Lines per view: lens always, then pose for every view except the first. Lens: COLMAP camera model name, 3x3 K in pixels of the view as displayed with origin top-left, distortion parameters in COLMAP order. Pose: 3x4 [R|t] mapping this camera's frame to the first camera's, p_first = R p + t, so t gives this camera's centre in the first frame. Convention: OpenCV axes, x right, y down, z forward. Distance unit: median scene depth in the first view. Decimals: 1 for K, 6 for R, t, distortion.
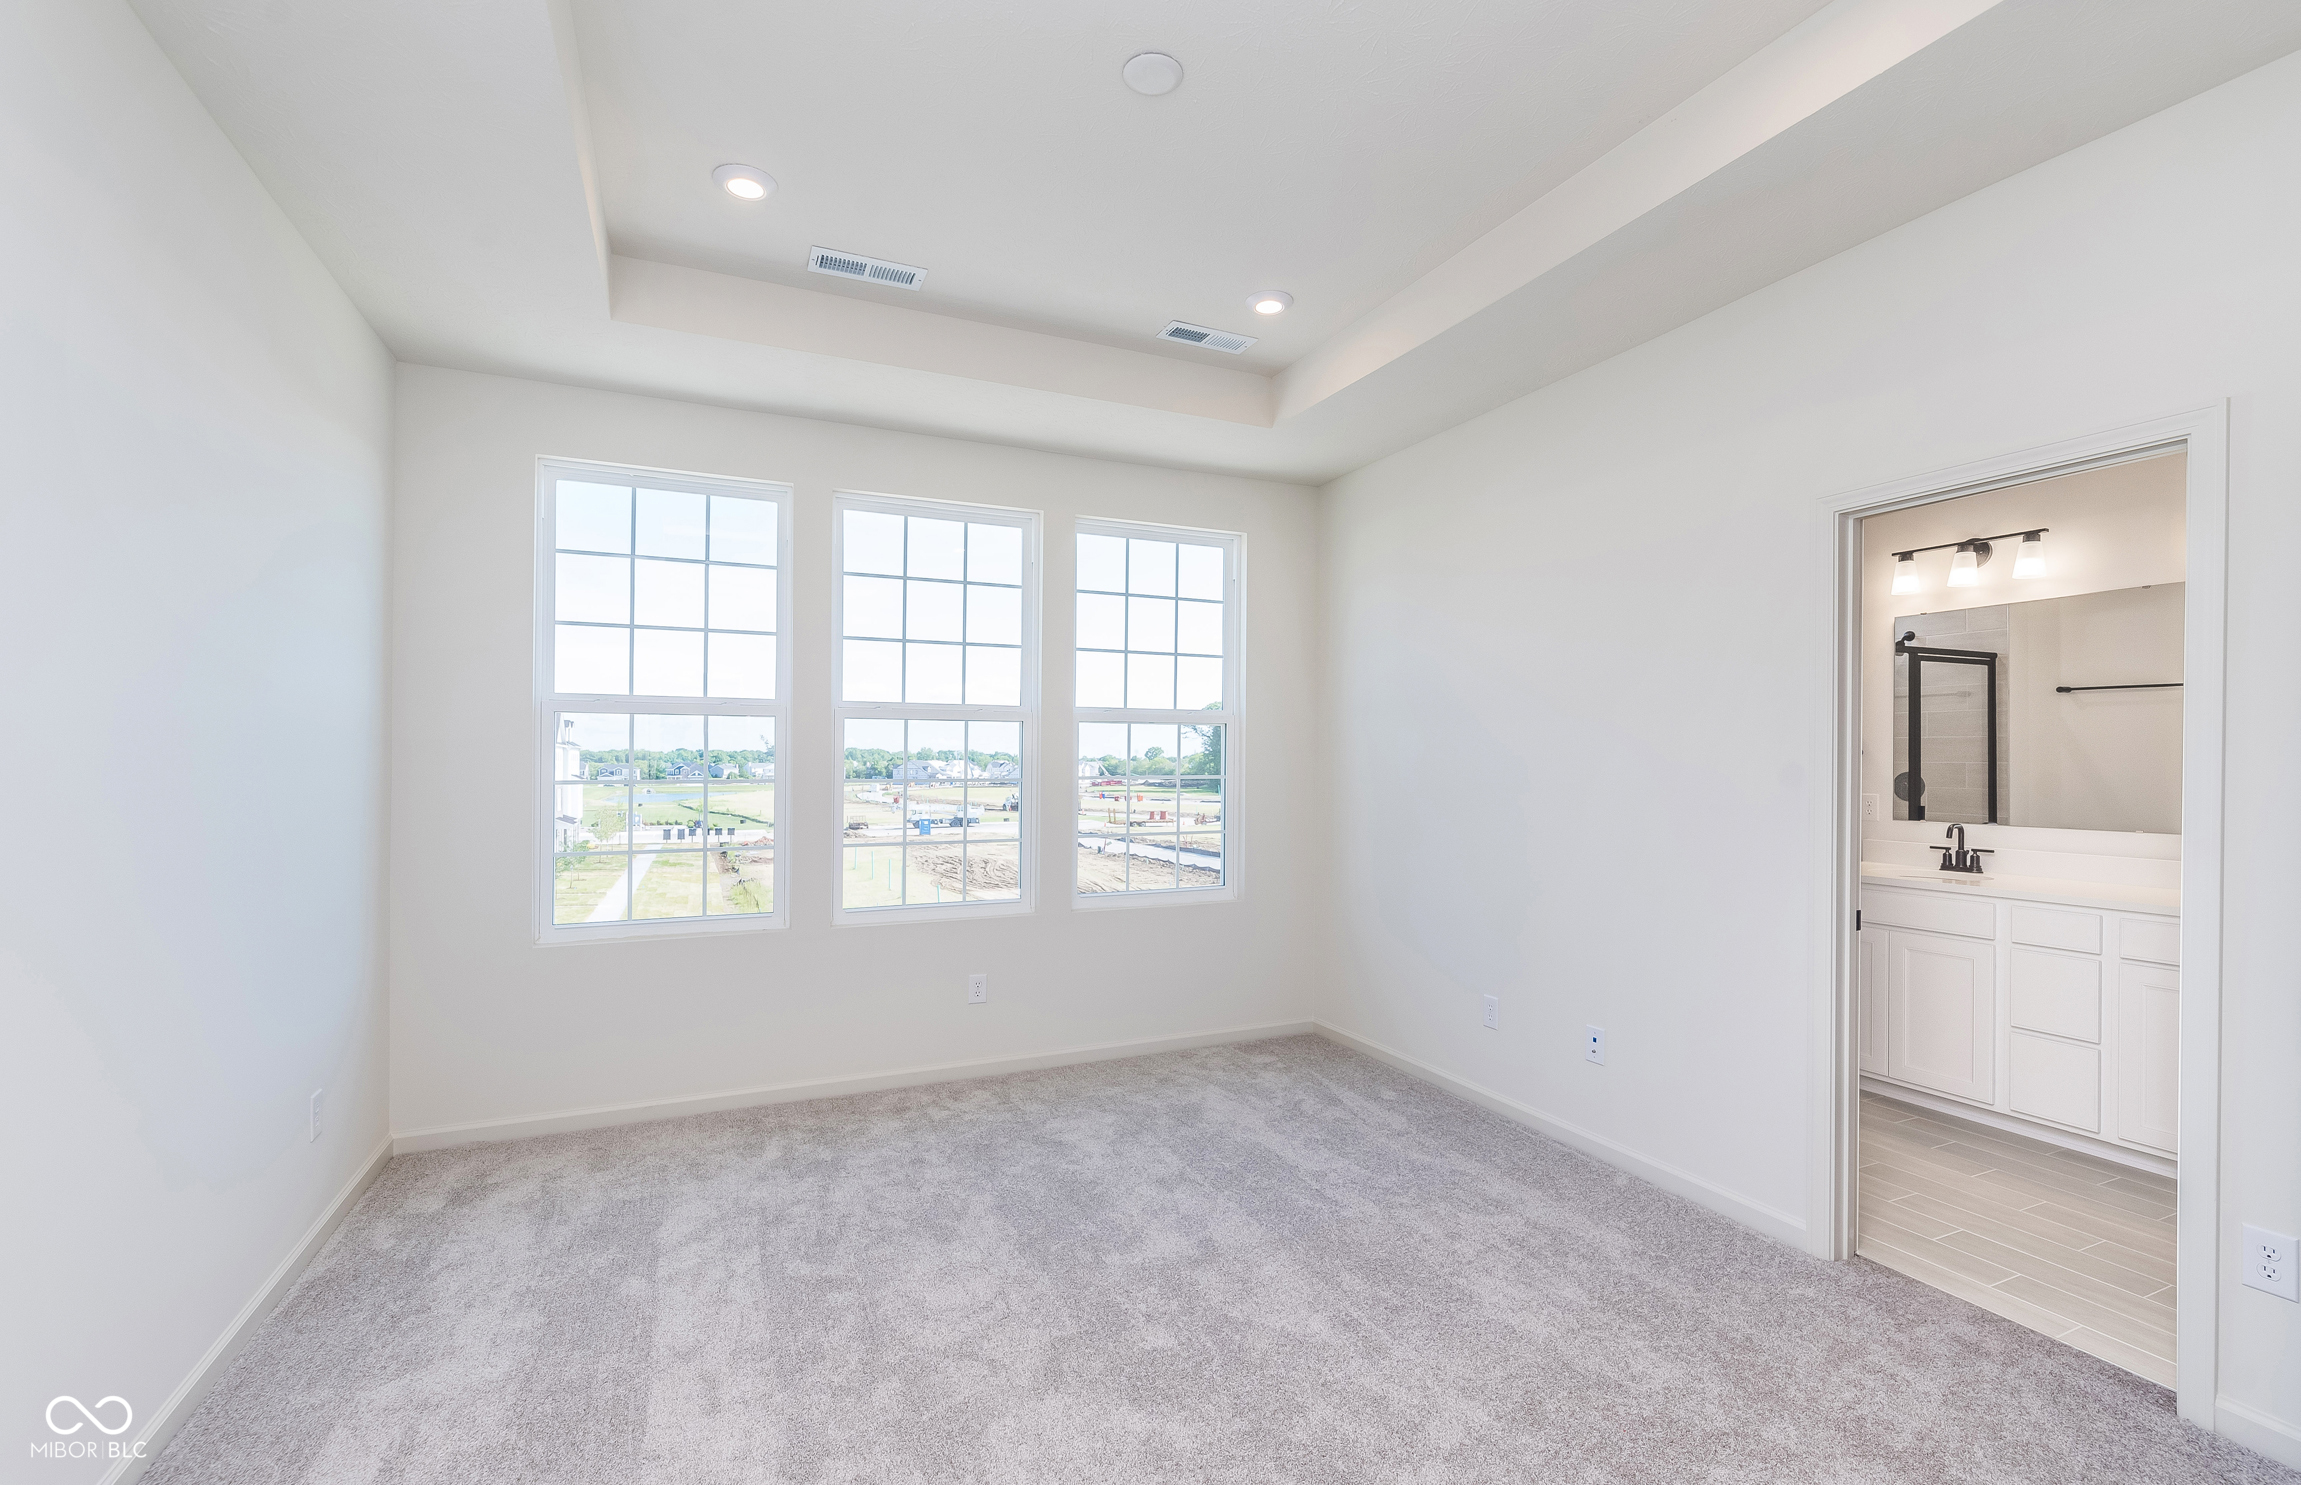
lens RADIAL K [[1001.2, 0, 1169.1], [0, 1001.2, 745.7], [0, 0, 1]] dist [0.005106, -0.000962]
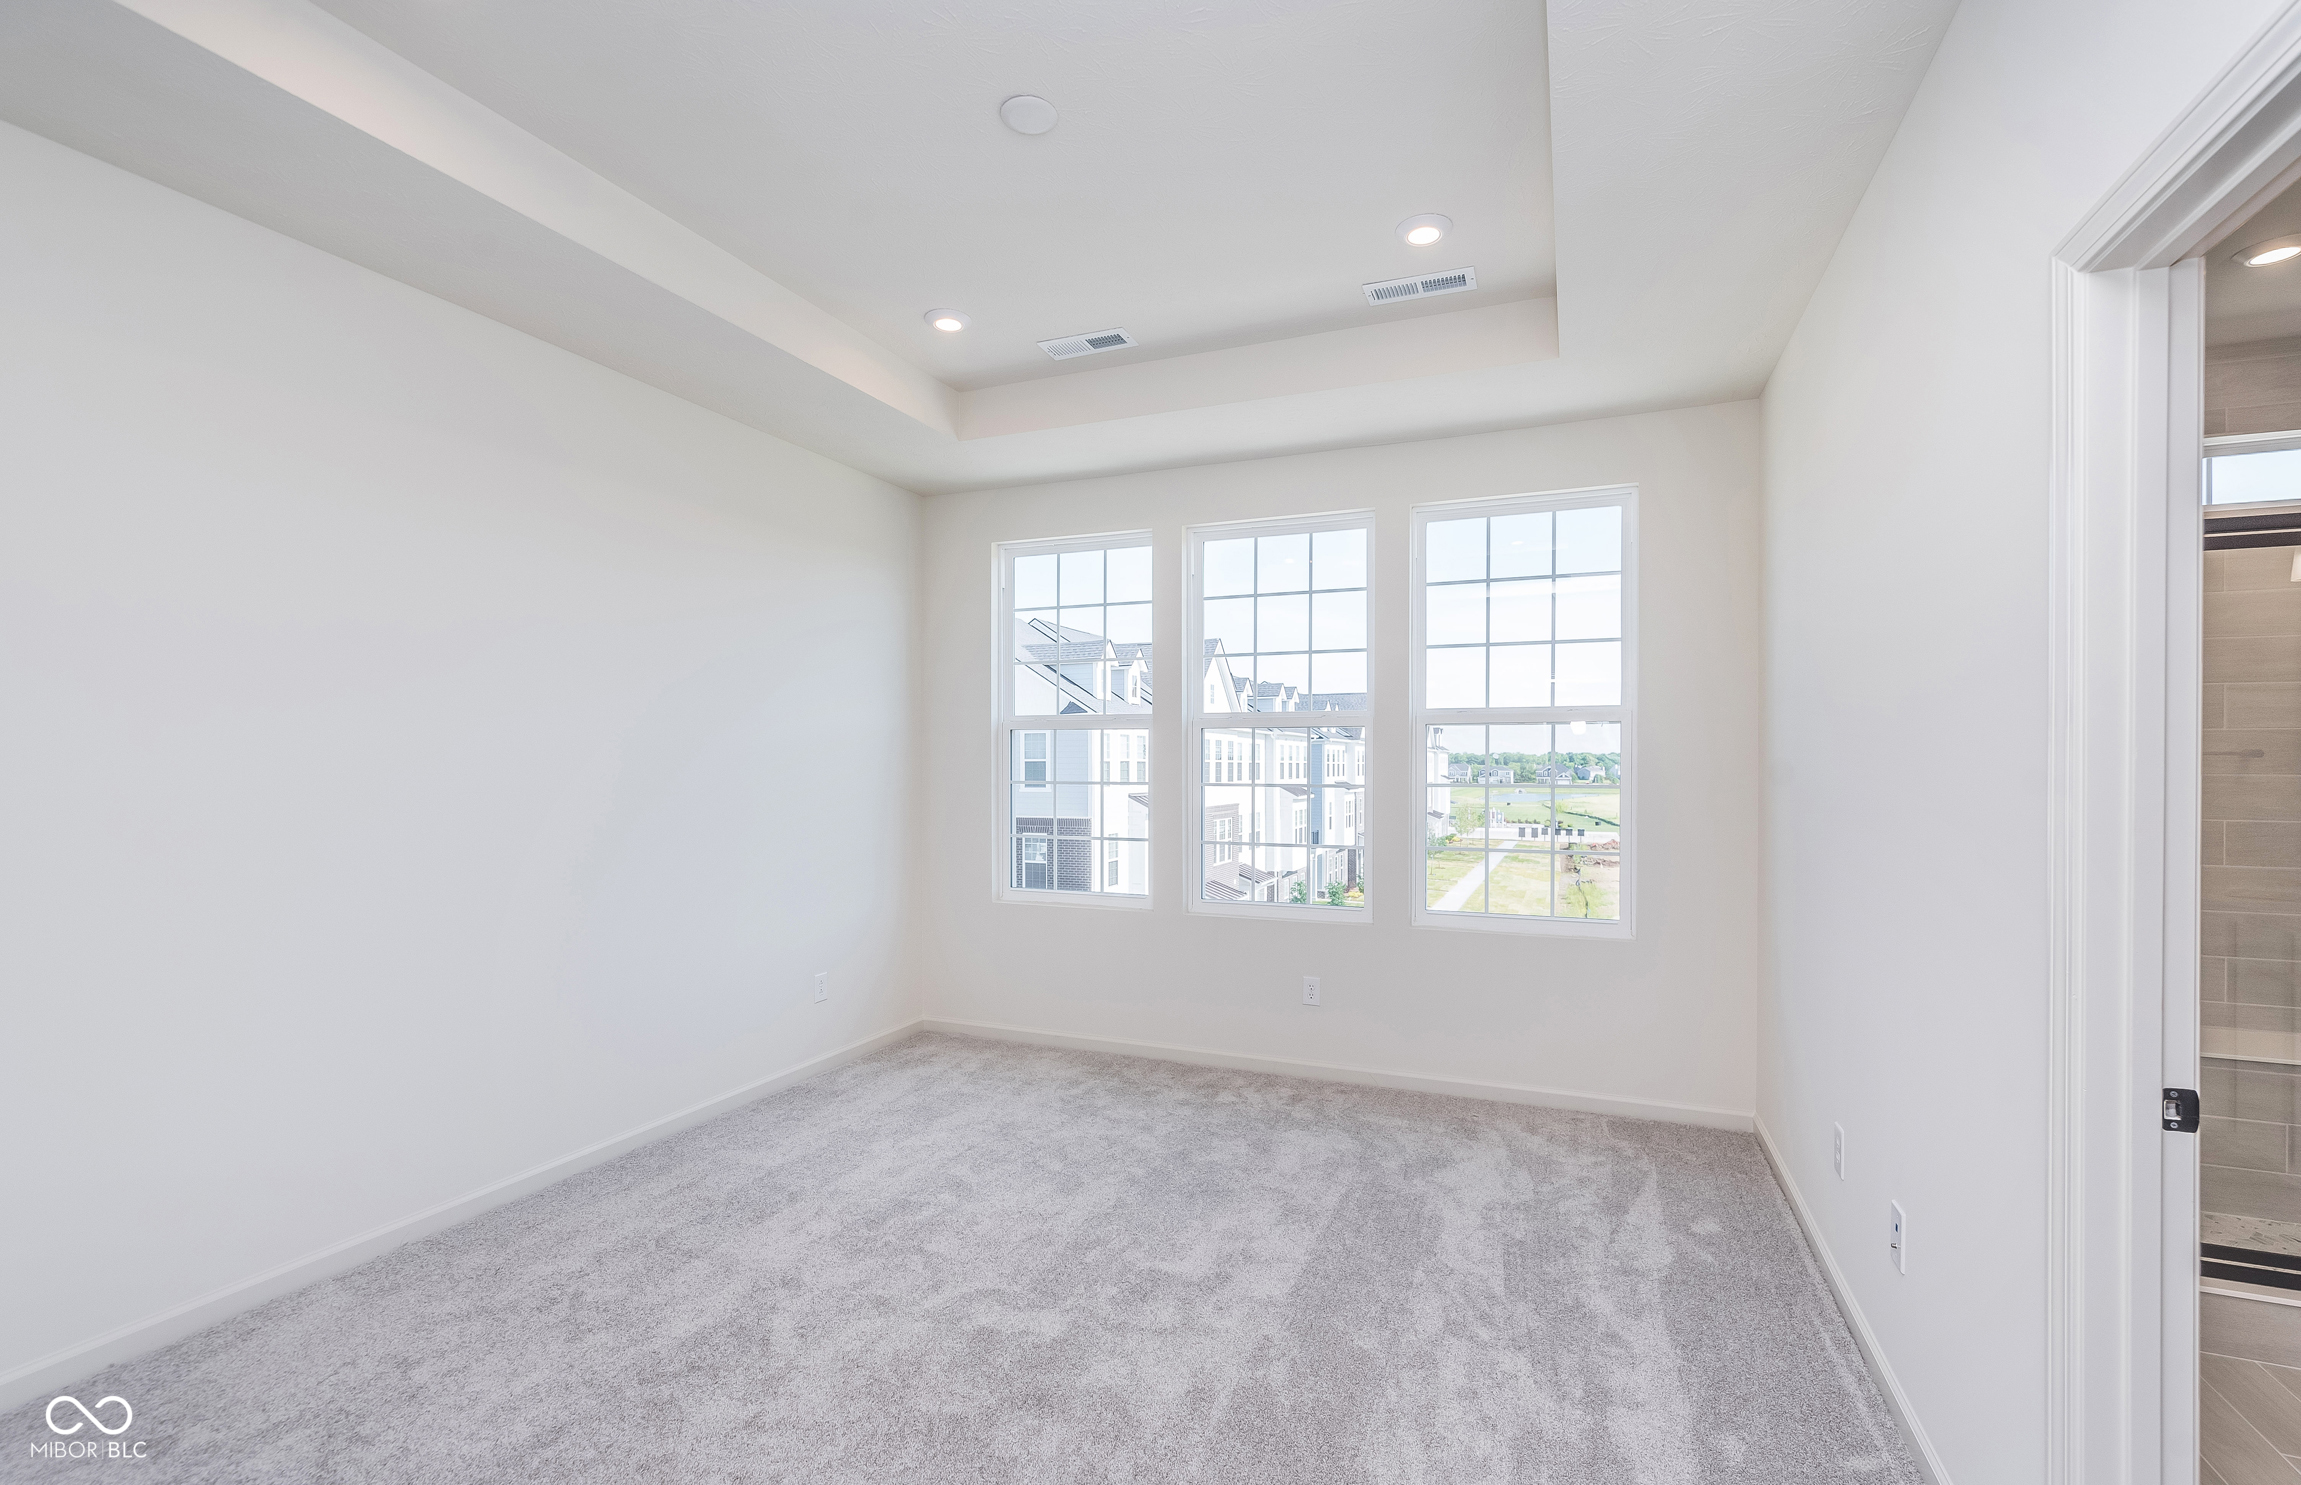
lens RADIAL K [[1001.2, 0, 1228.4], [0, 1001.2, 750.8], [0, 0, 1]] dist [0.005106, -0.000962]
pose [[0.690876, -0.008926, -0.722919, 0.452246], [0.010328, 0.999944, -0.002476, 0.000592], [0.722900, -0.005756, 0.690929, 0.219759]]
